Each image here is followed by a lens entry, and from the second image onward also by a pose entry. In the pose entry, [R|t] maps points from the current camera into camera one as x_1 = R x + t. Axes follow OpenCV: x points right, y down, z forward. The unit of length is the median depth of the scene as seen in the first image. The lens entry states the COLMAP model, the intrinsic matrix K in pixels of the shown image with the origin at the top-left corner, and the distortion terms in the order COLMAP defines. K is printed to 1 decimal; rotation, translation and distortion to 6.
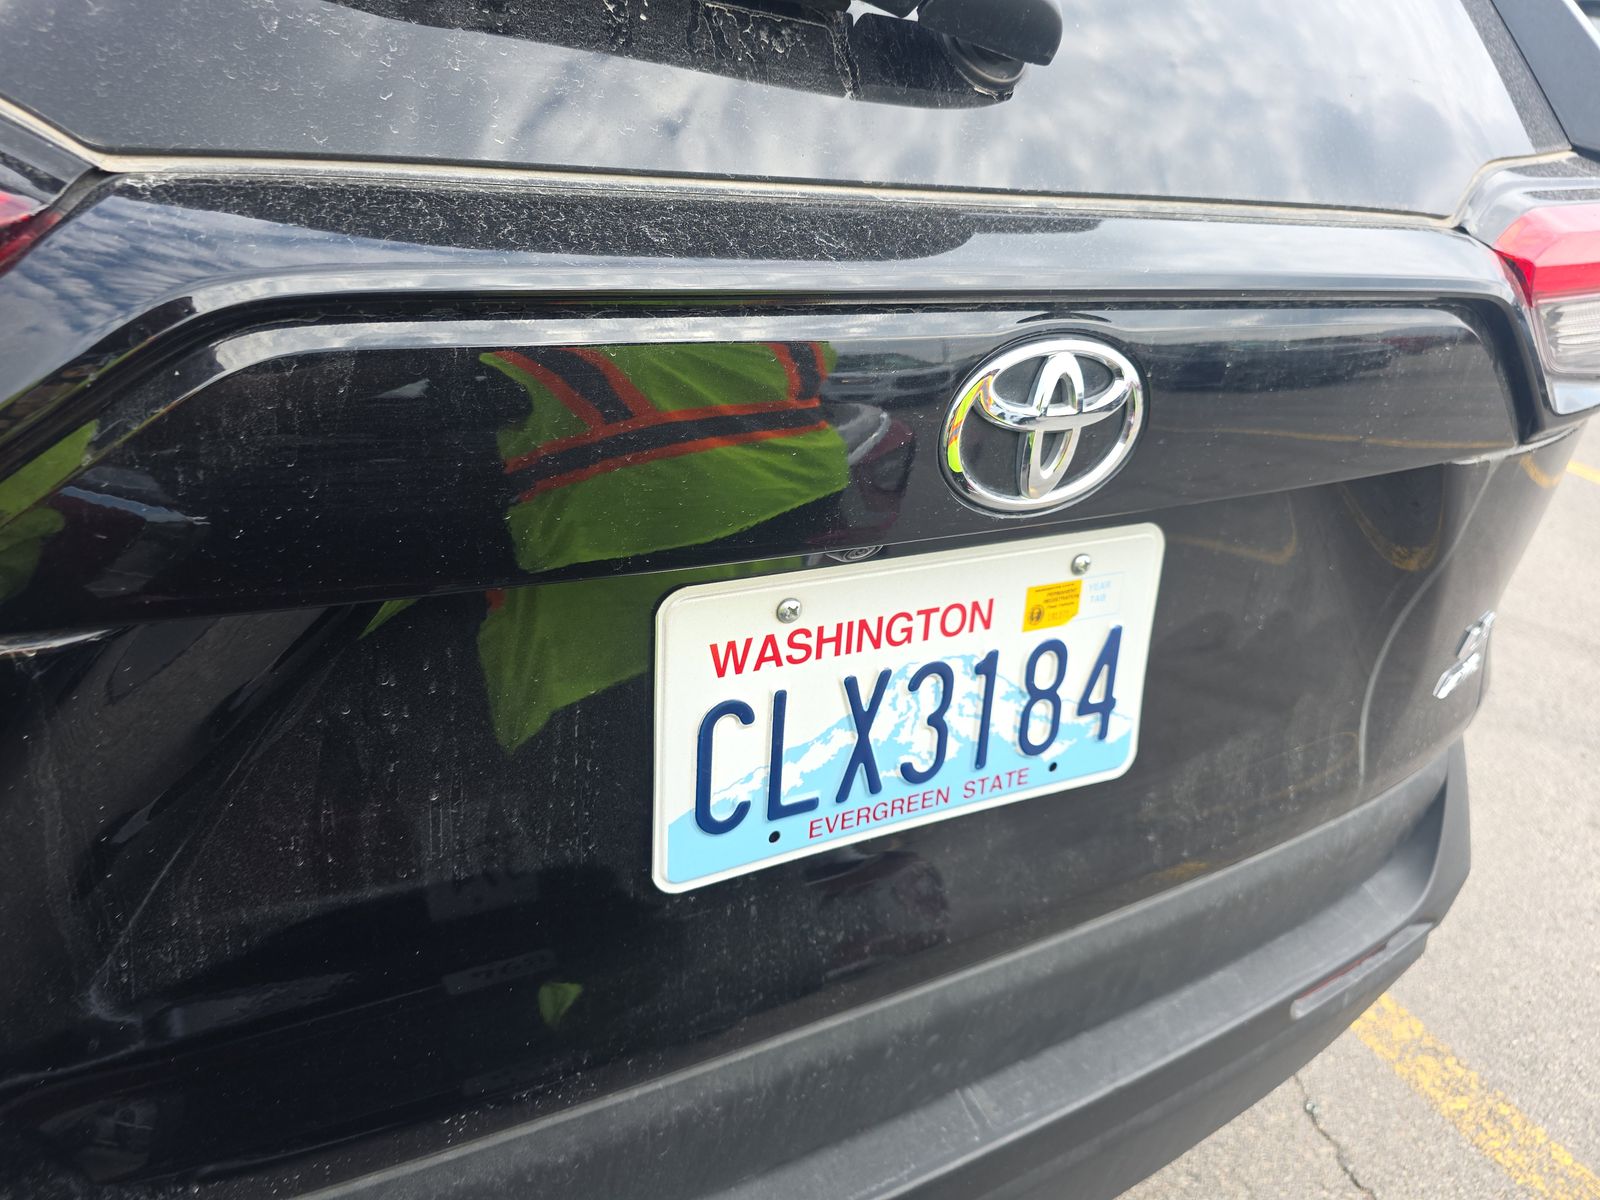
lens RADIAL K [[1079.2, 0, 772.5], [0, 1079.2, 604.4], [0, 0, 1]] dist [0.010412, -0.017890]
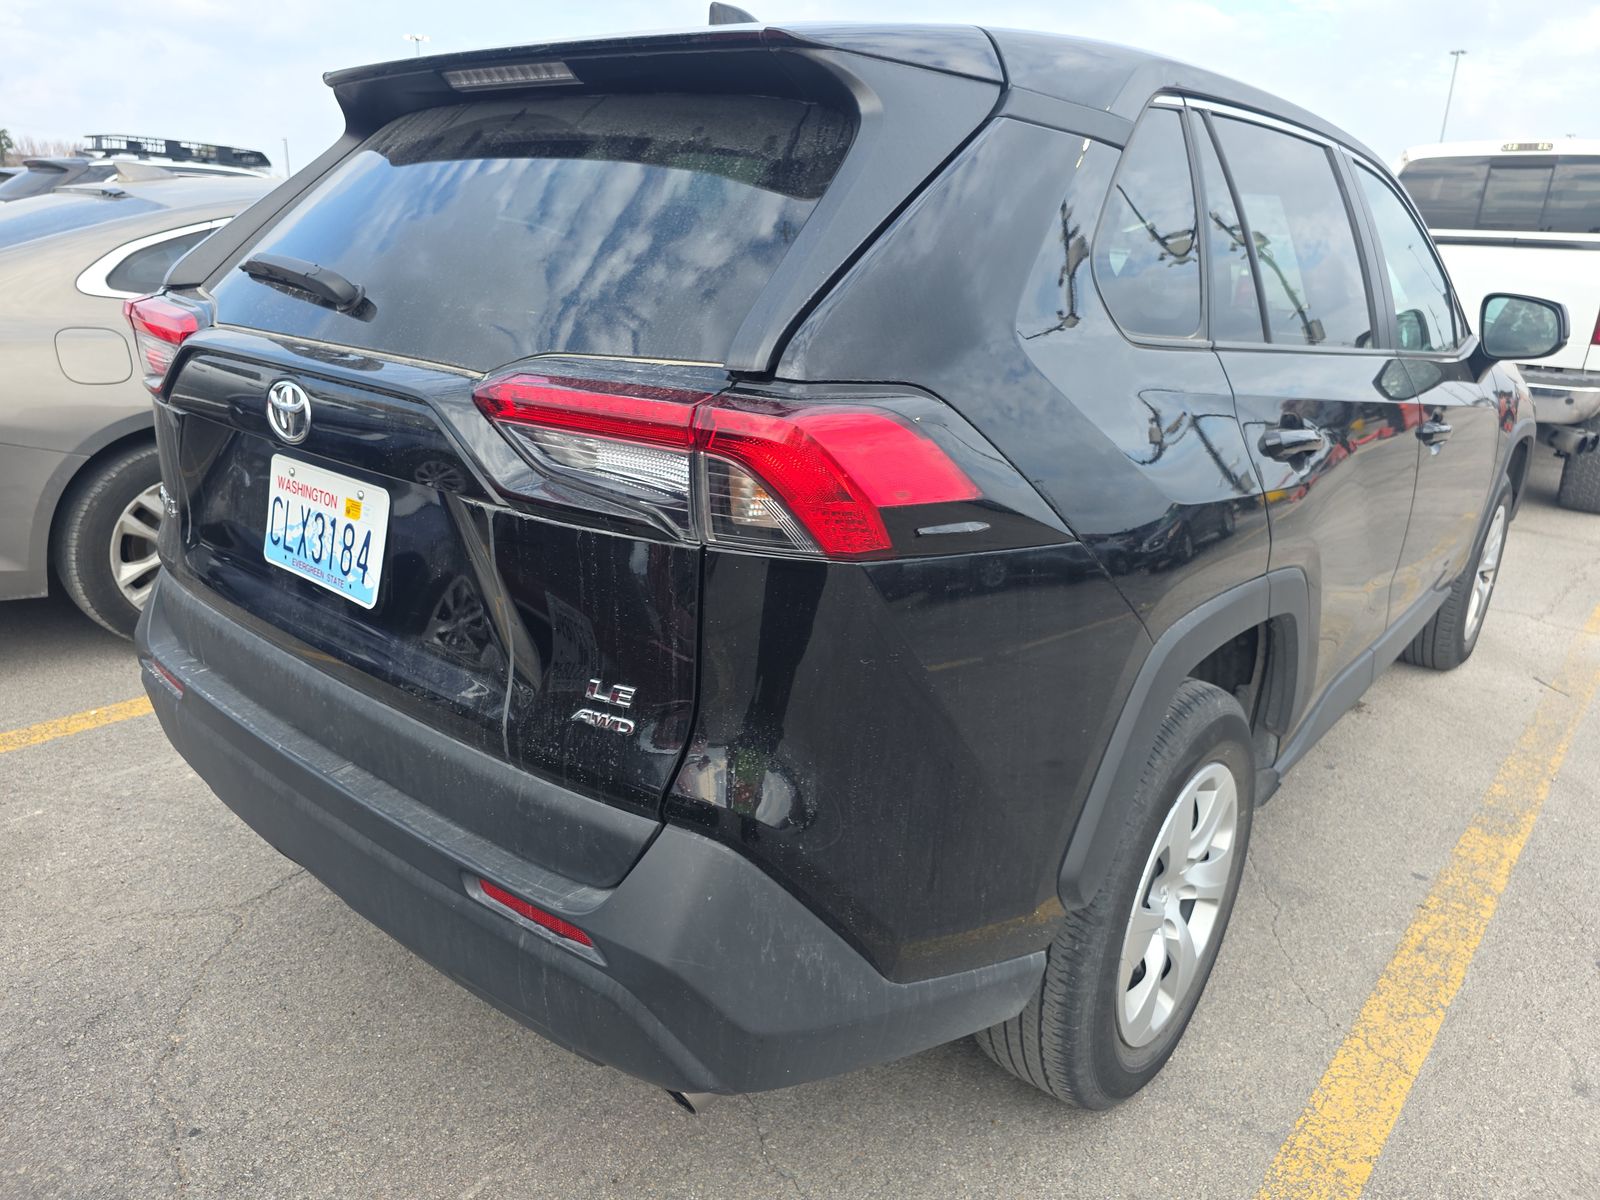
lens RADIAL K [[1132.9, 0, 800.0], [0, 1132.9, 607.4], [0, 0, 1]] dist [0.035963, -0.038640]
pose [[0.377295, 0.193230, -0.905710, 2.928528], [-0.447750, 0.894149, 0.004243, -0.255936], [0.810659, 0.403931, 0.423877, 0.806773]]
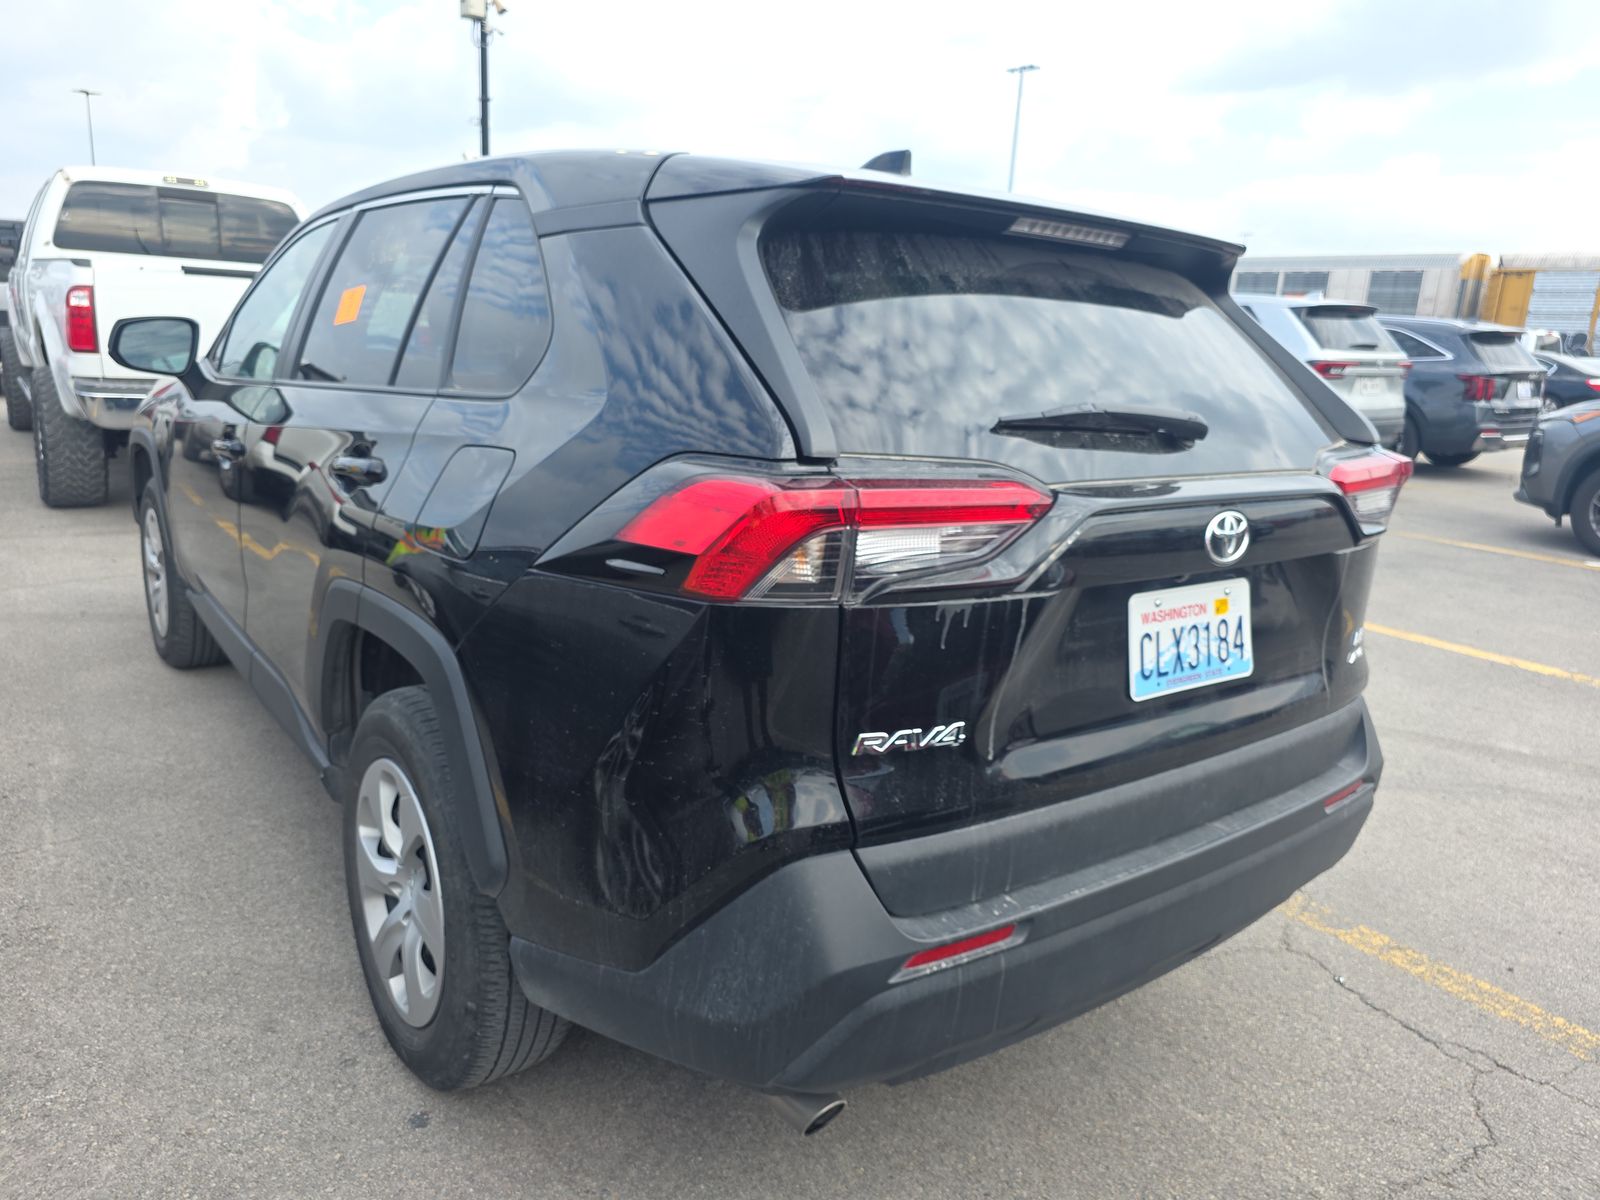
lens RADIAL K [[1144.3, 0, 807.0], [0, 1144.3, 605.4], [0, 0, 1]] dist [0.032260, -0.032322]
pose [[0.981029, -0.096746, 0.167997, -1.318844], [0.135498, 0.961942, -0.237291, 0.566181], [-0.138646, 0.255552, 0.956802, -1.750448]]
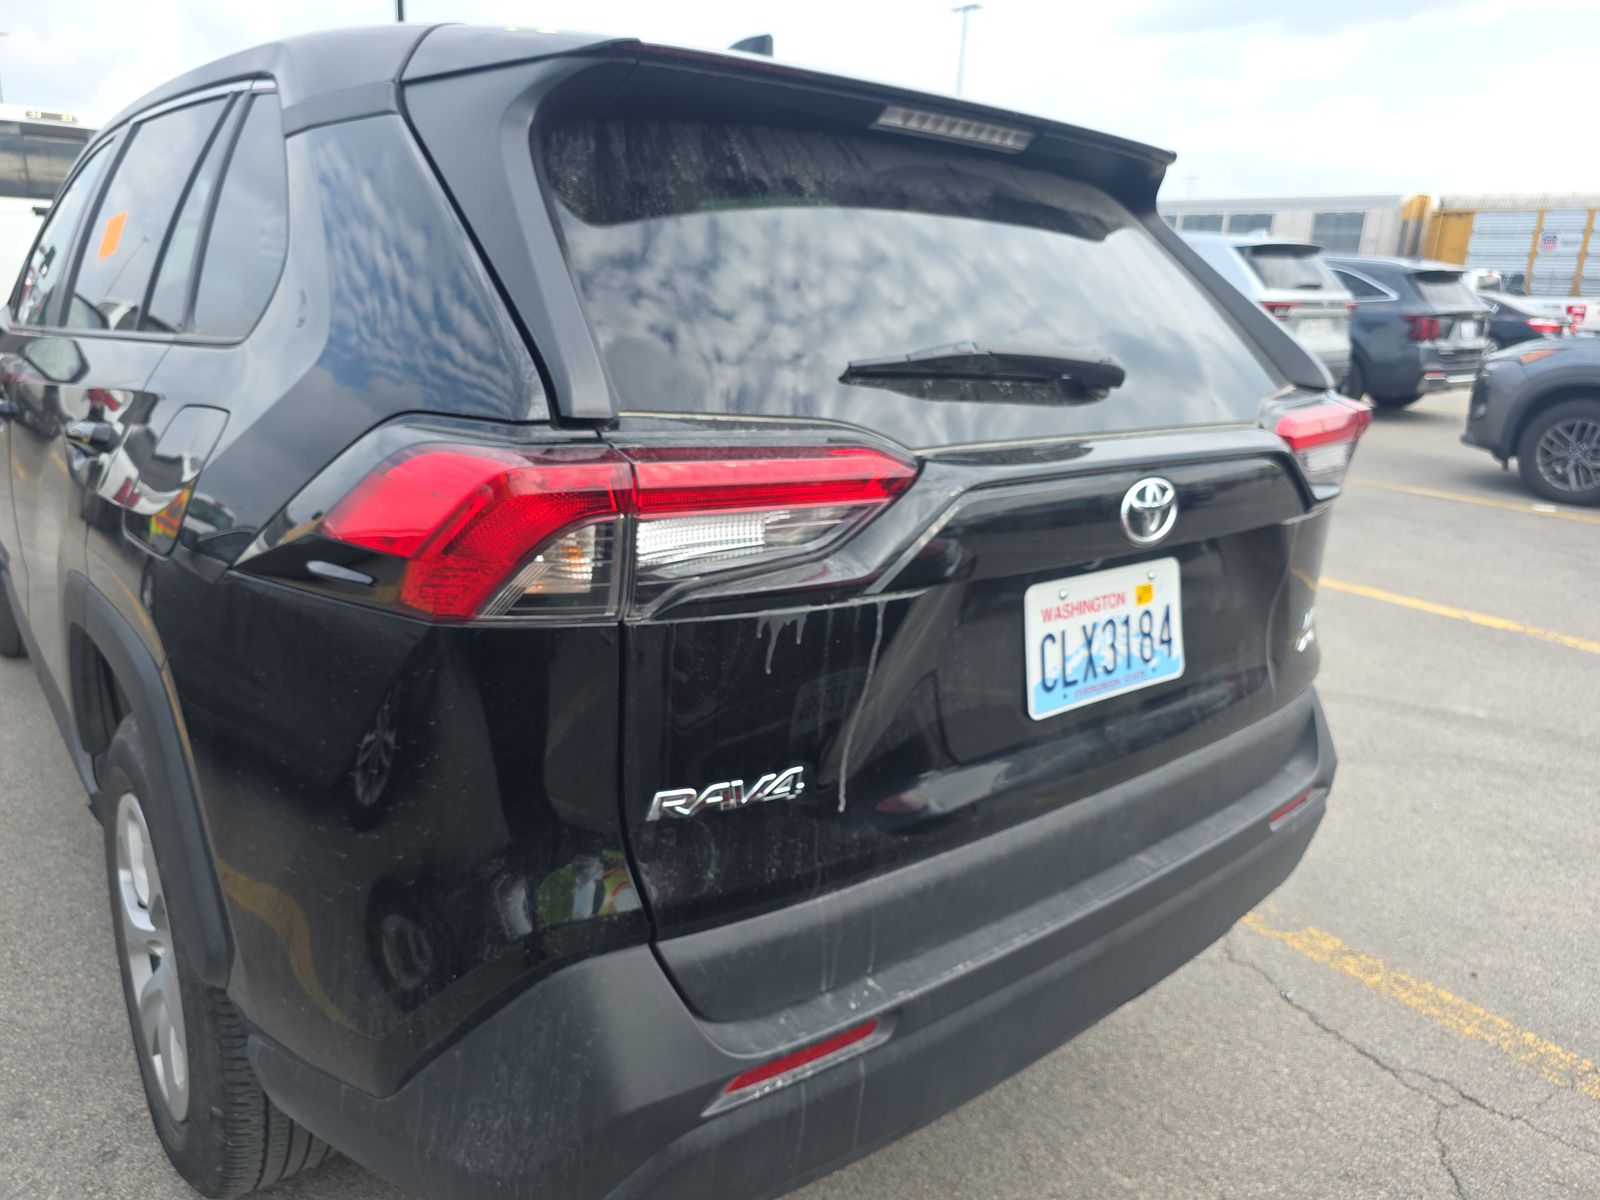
lens RADIAL K [[1135.7, 0, 800.0], [0, 1135.7, 600.0], [0, 0, 1]] dist [0.033231, -0.035770]
pose [[0.973365, -0.121003, 0.194727, -0.930780], [0.159203, 0.967932, -0.194322, 0.366295], [-0.164969, 0.220148, 0.961416, -1.220829]]
